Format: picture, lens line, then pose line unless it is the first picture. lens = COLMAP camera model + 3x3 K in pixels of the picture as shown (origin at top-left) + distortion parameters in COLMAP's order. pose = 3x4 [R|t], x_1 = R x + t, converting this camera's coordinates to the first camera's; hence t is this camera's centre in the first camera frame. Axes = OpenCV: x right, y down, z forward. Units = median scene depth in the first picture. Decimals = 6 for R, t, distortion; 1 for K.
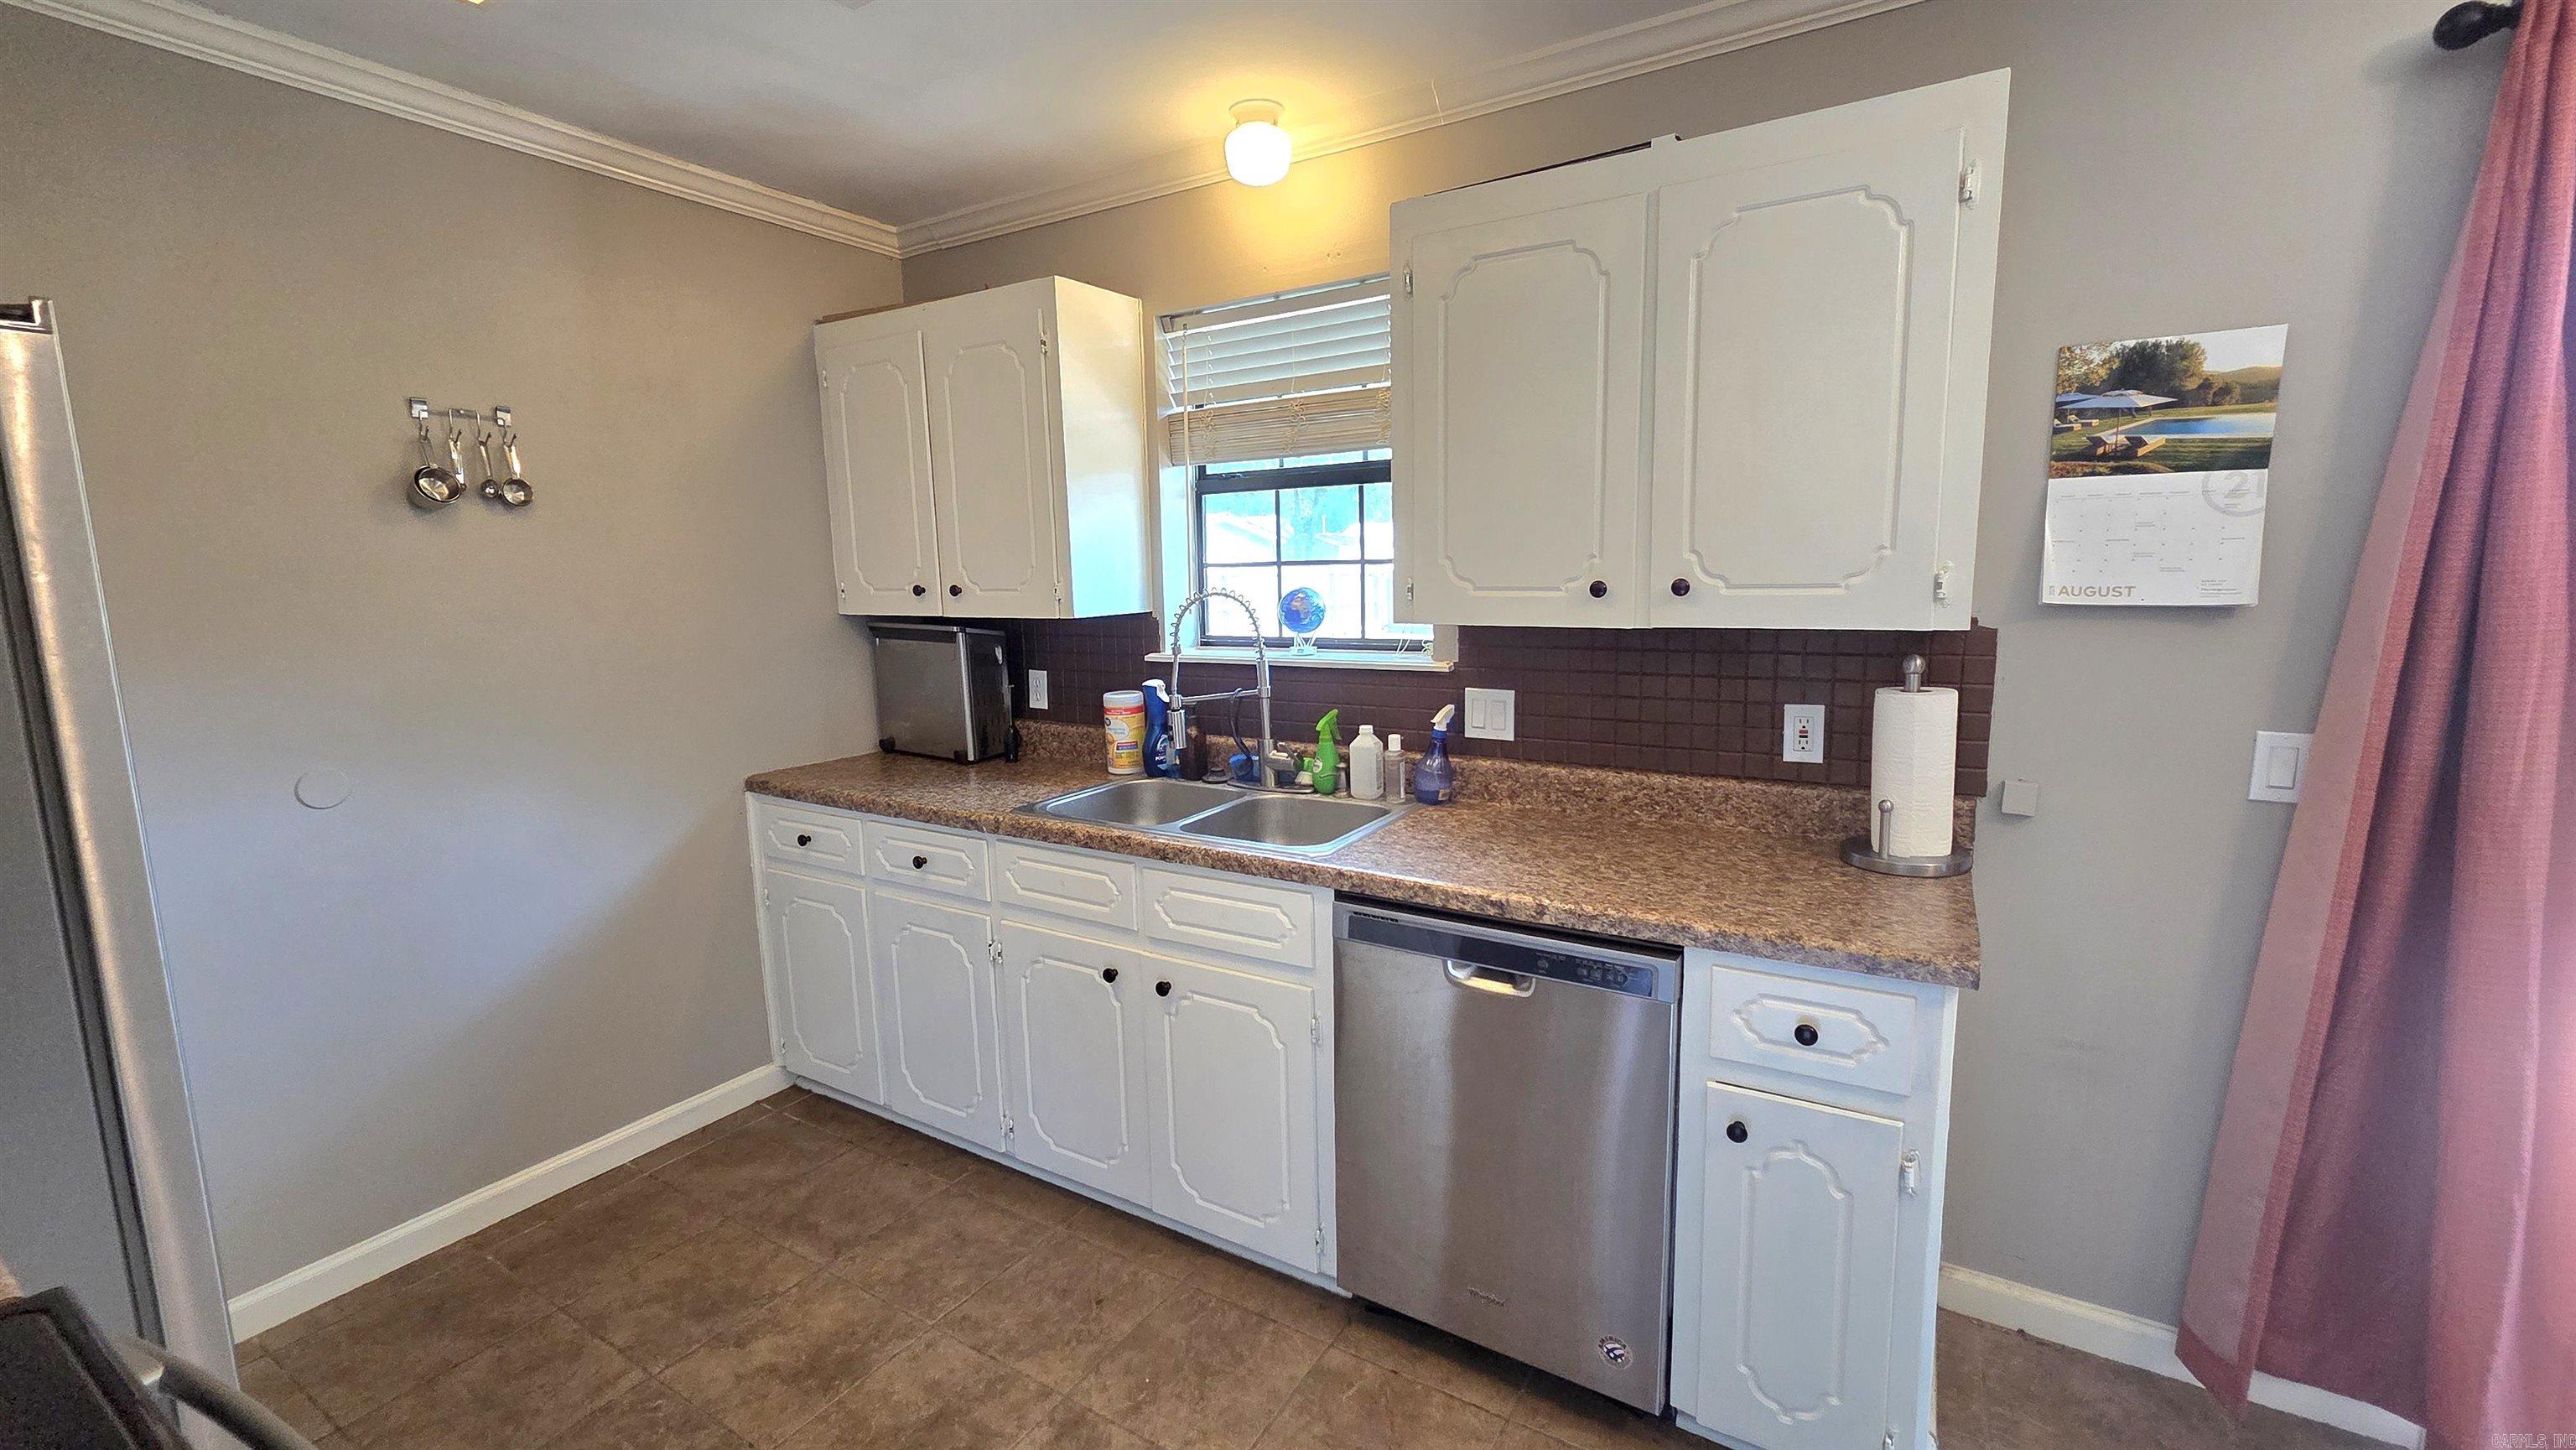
lens RADIAL K [[1057.8, 0, 1286.5], [0, 1057.8, 713.0], [0, 0, 1]] dist [0.003945, -0.000740]
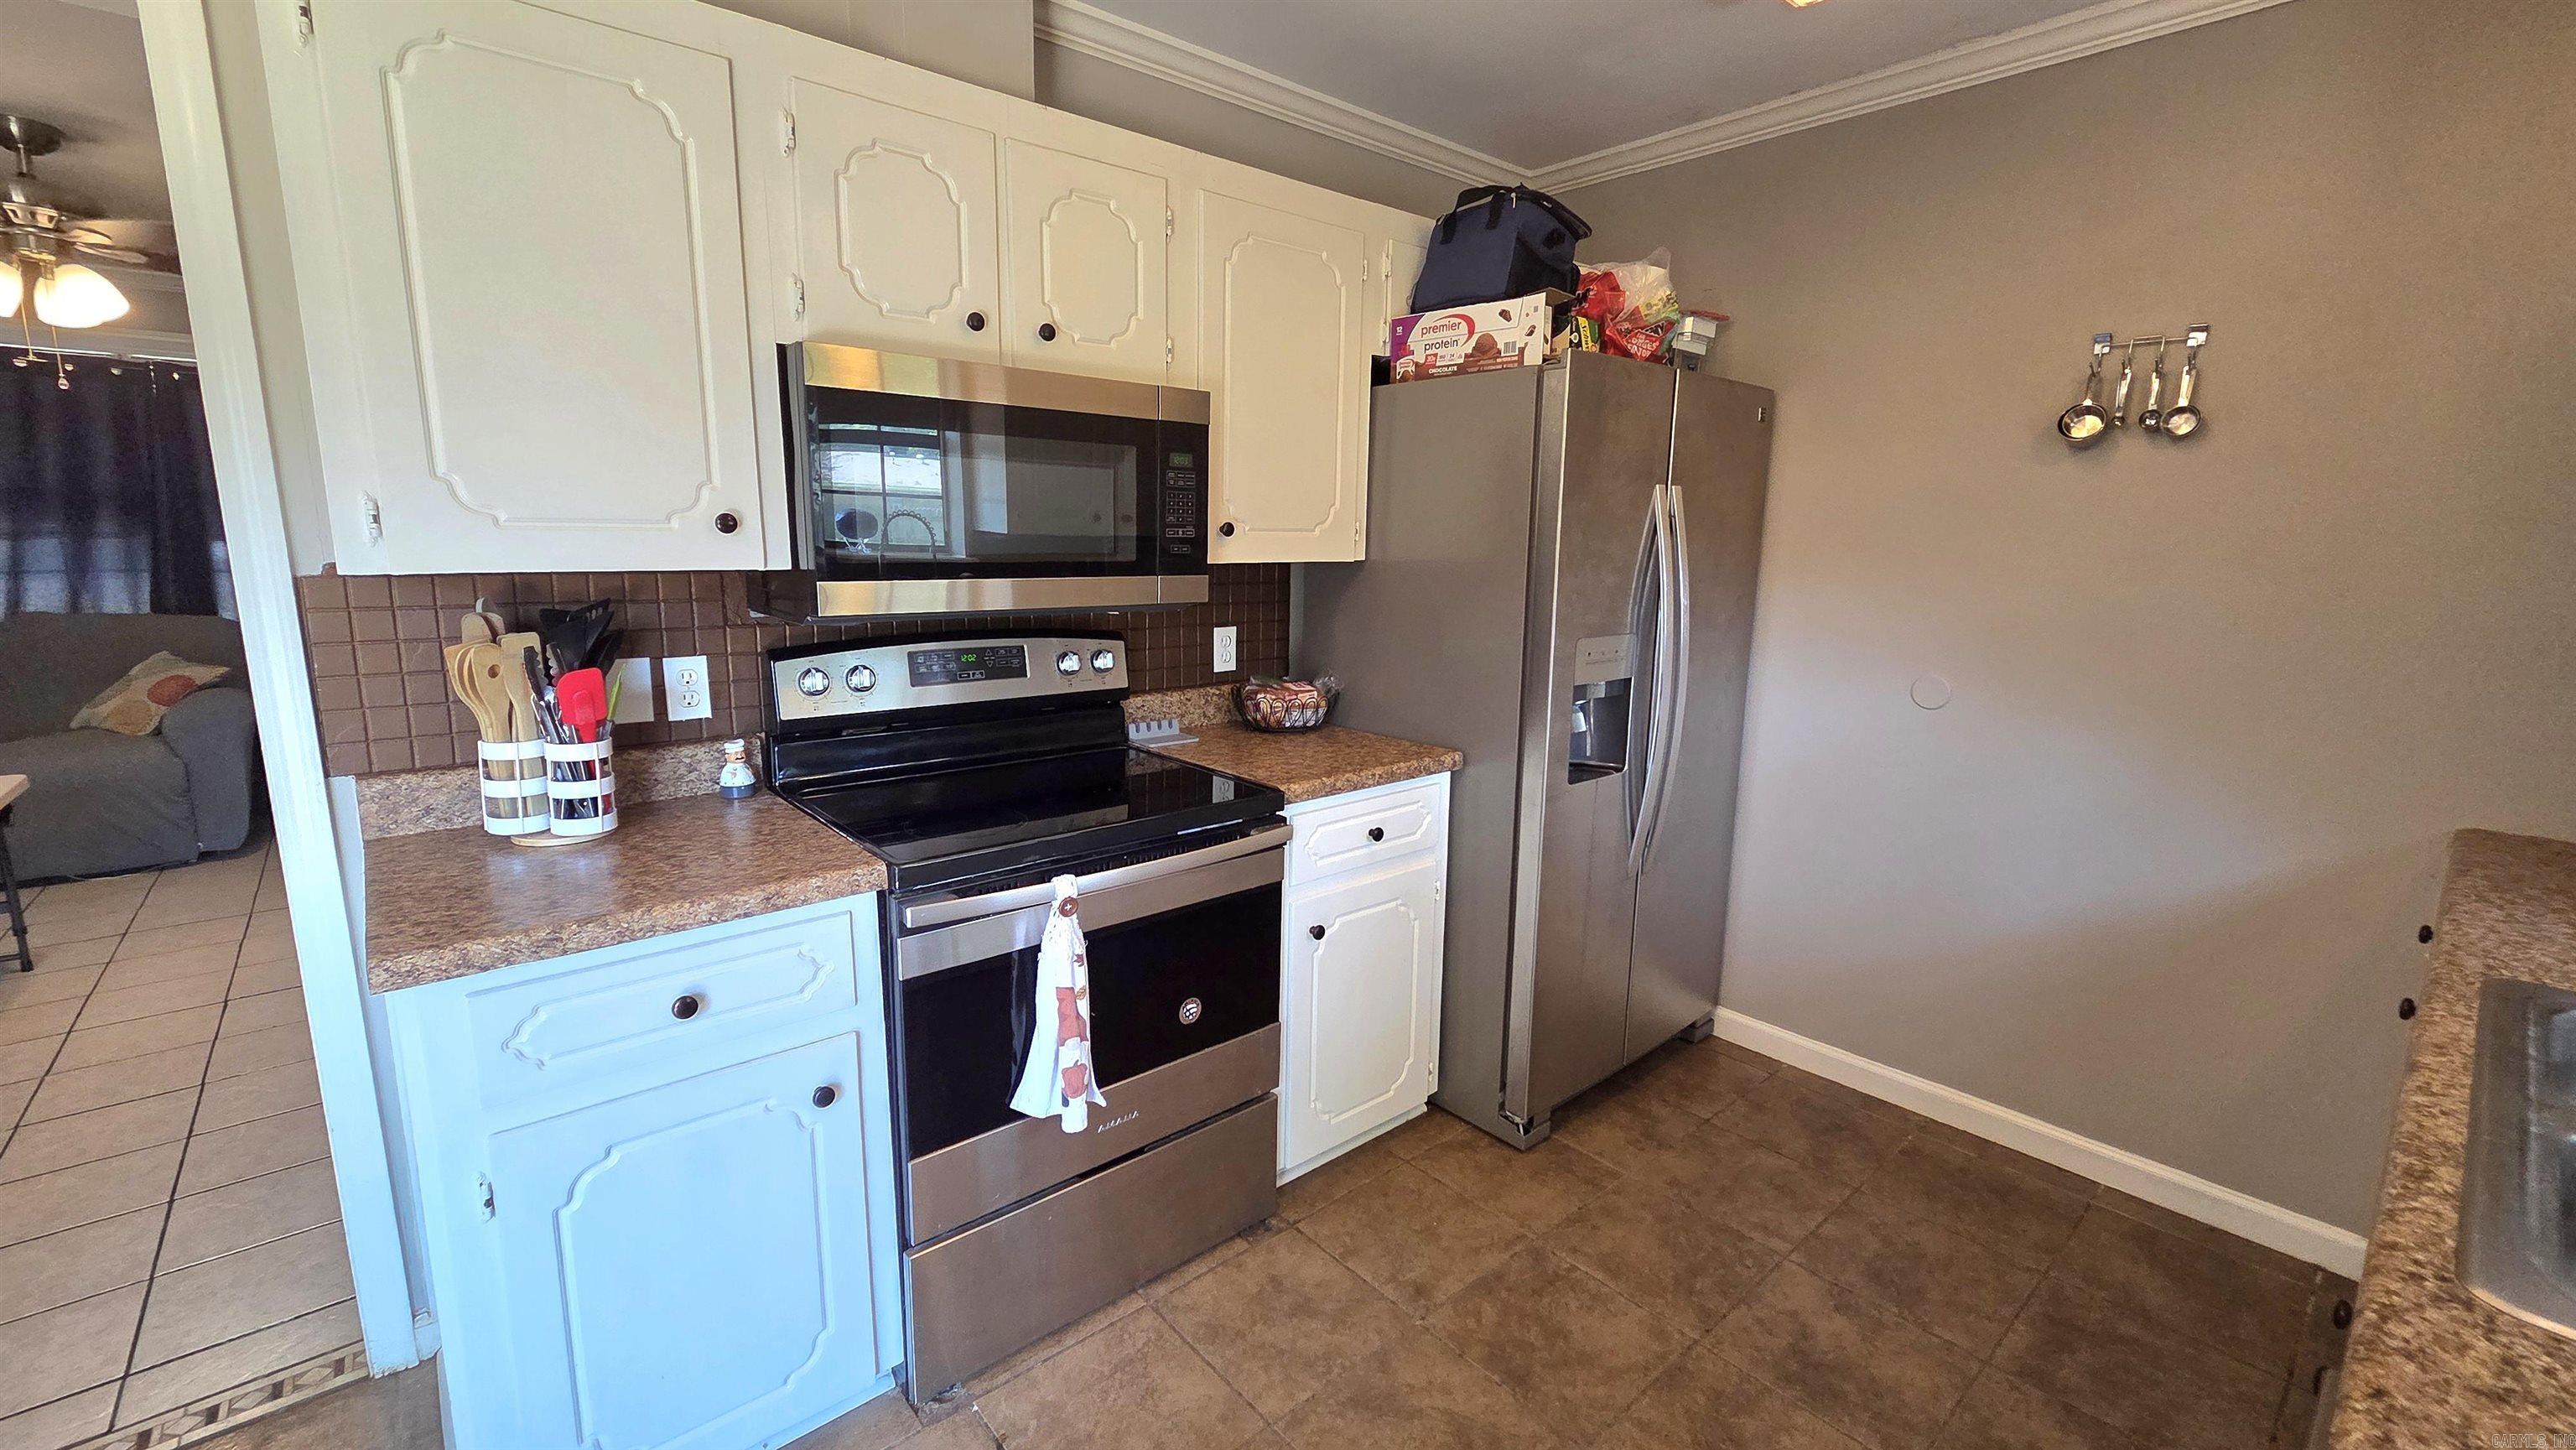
lens RADIAL K [[1057.8, 0, 1286.5], [0, 1057.8, 713.0], [0, 0, 1]] dist [0.003945, -0.000740]
pose [[-0.304718, 0.175662, -0.936104, 0.391127], [-0.142057, 0.963469, 0.227039, -0.067711], [0.941789, 0.202162, -0.268632, 0.582883]]
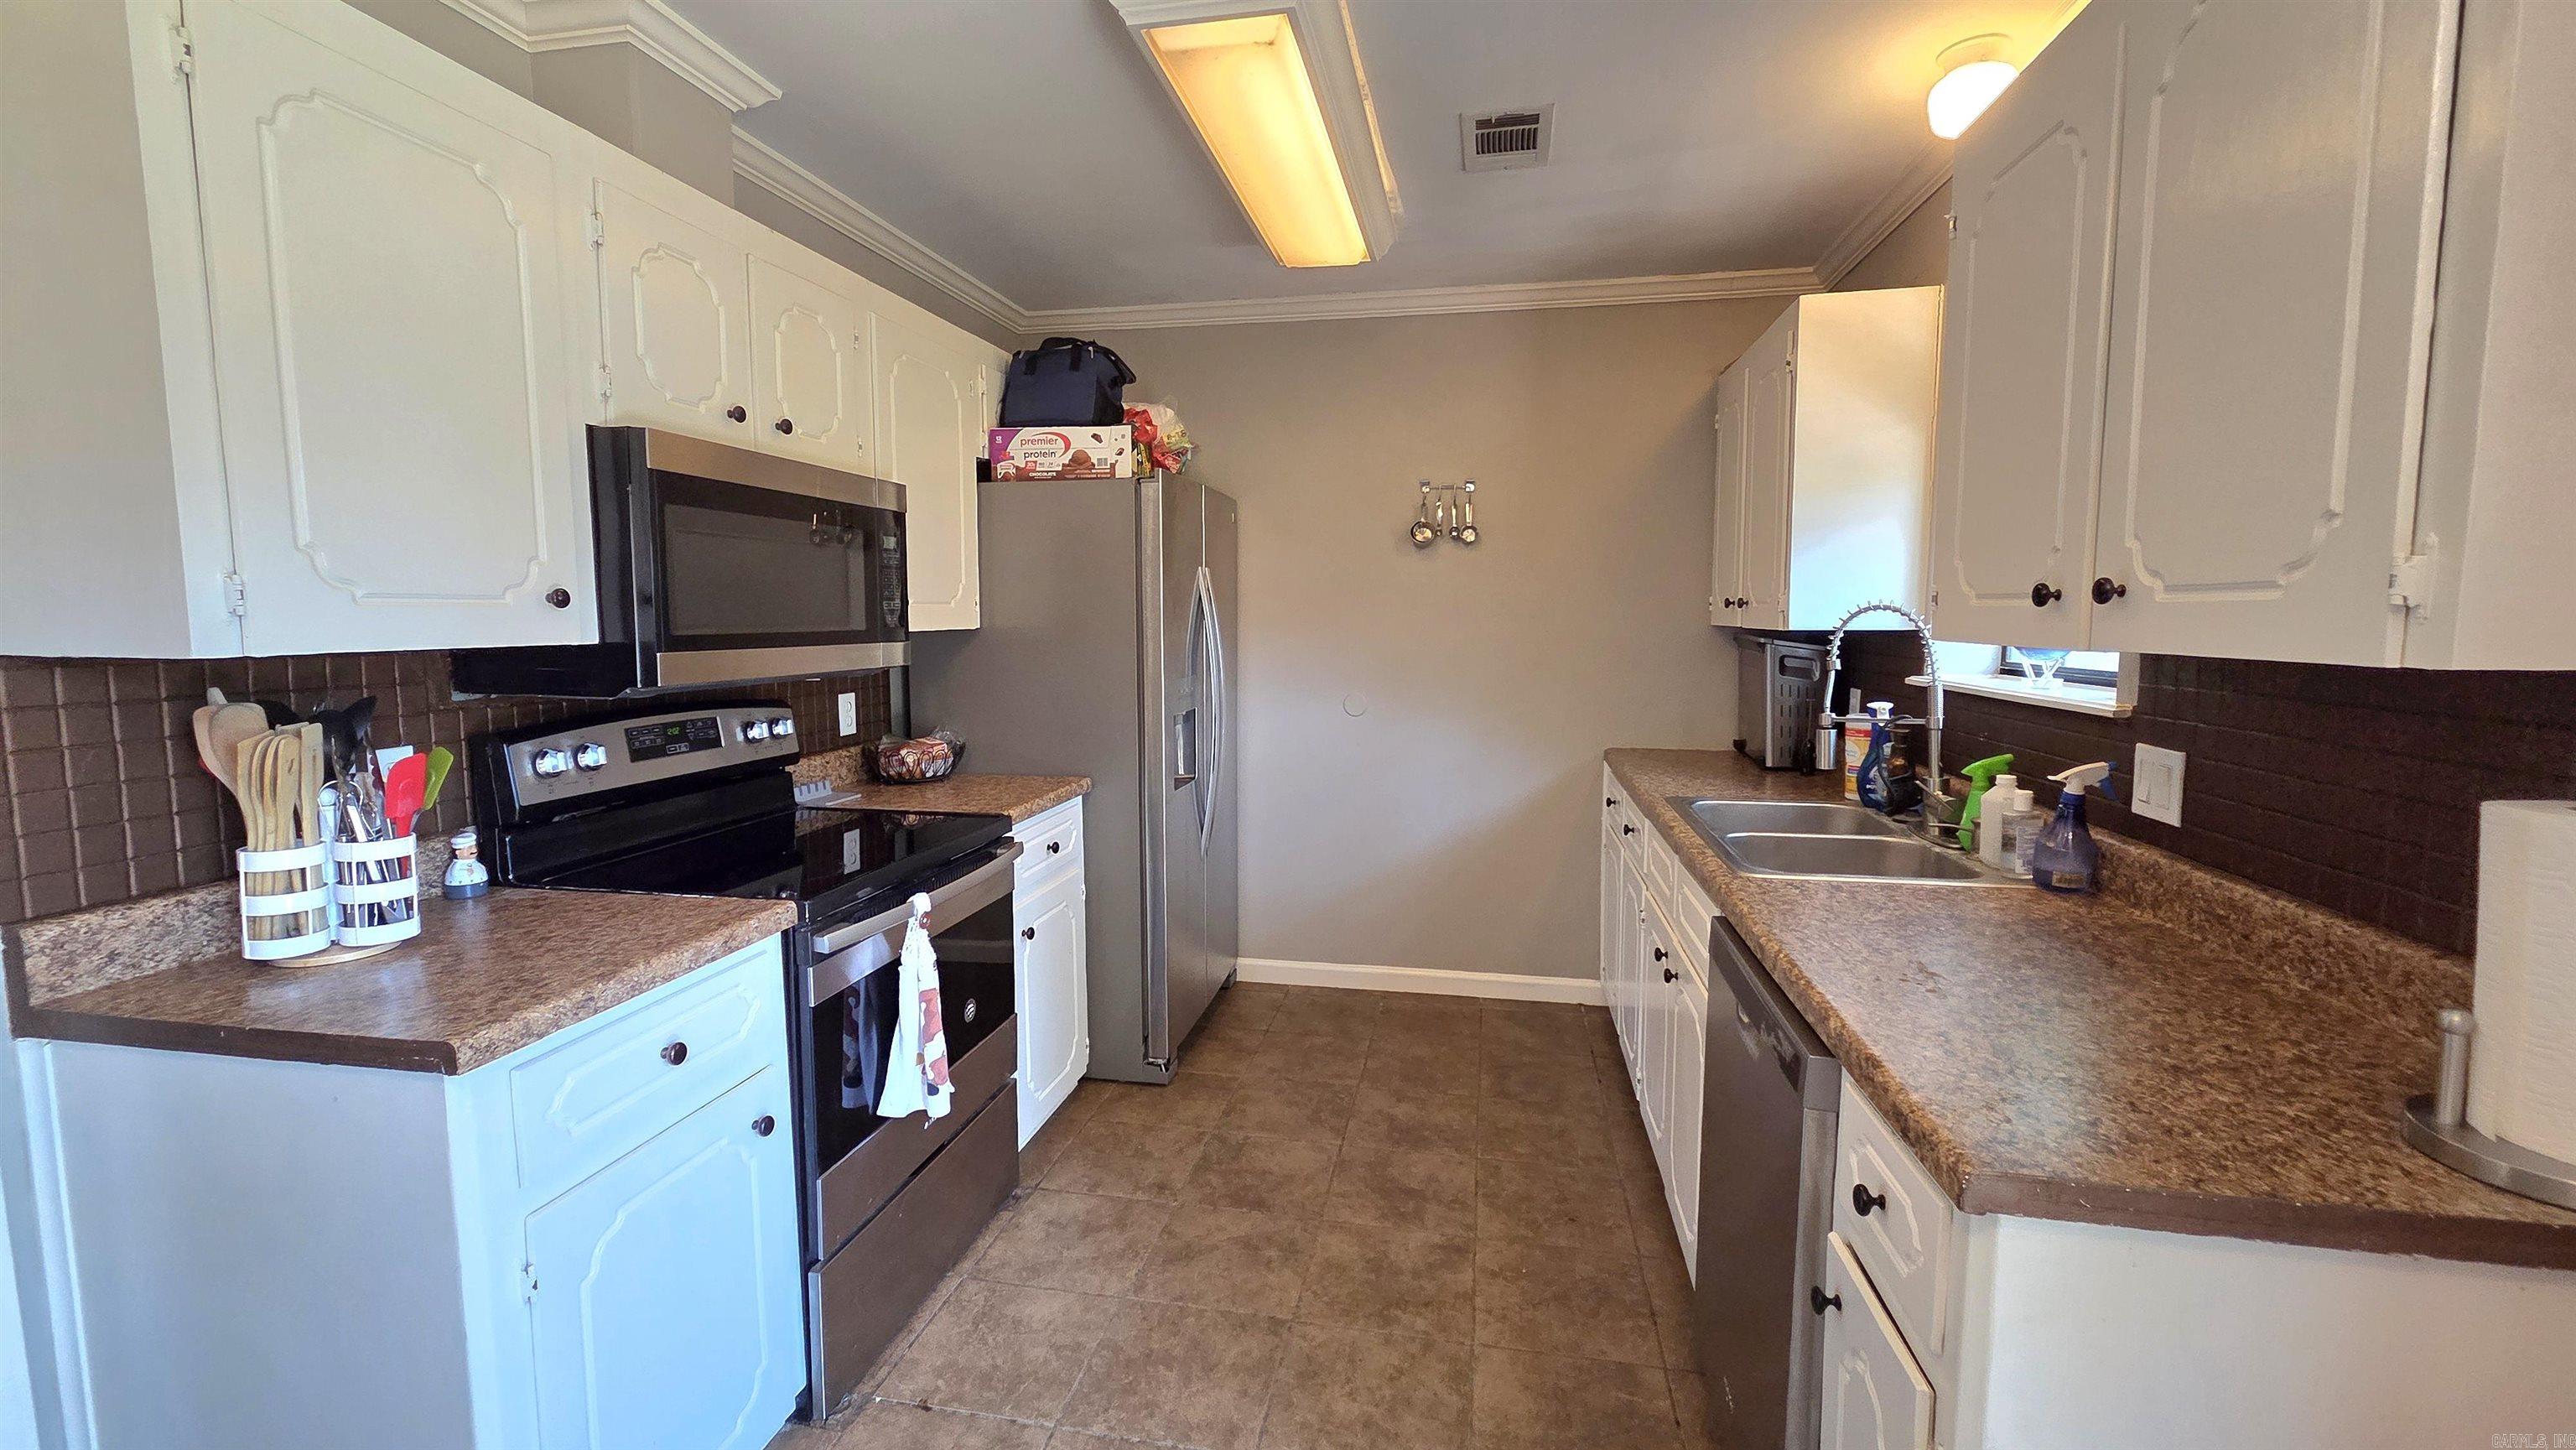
lens RADIAL K [[1057.8, 0, 1286.5], [0, 1057.8, 713.0], [0, 0, 1]] dist [0.003945, -0.000740]
pose [[0.350348, 0.106630, -0.930530, 0.651127], [-0.134938, 0.988880, 0.062512, -0.011250], [0.926849, 0.103662, 0.360841, 0.225257]]
